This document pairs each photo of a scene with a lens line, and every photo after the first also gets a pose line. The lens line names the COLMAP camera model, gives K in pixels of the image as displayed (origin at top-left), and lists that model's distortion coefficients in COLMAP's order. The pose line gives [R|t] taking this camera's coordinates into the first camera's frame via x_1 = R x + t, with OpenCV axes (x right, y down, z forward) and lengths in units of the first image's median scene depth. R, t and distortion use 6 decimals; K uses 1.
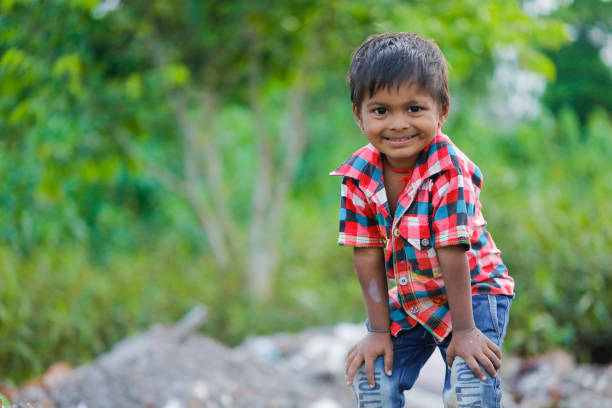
lens RADIAL K [[1655.2, 0, 306.0], [0, 1655.2, 204.0], [0, 0, 1]] dist [-0.020395, 0.210807]
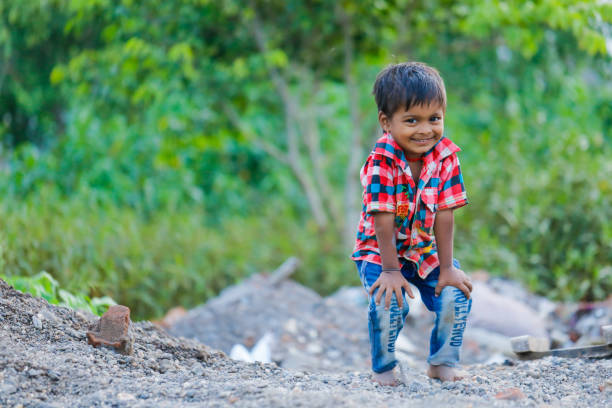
lens RADIAL K [[1655.2, 0, 306.0], [0, 1655.2, 204.0], [0, 0, 1]] dist [-0.020395, 0.210807]
pose [[0.997260, -0.012502, -0.072915, 0.022213], [0.014129, 0.999662, 0.021841, -0.002118], [0.072617, -0.022811, 0.997099, -0.126913]]
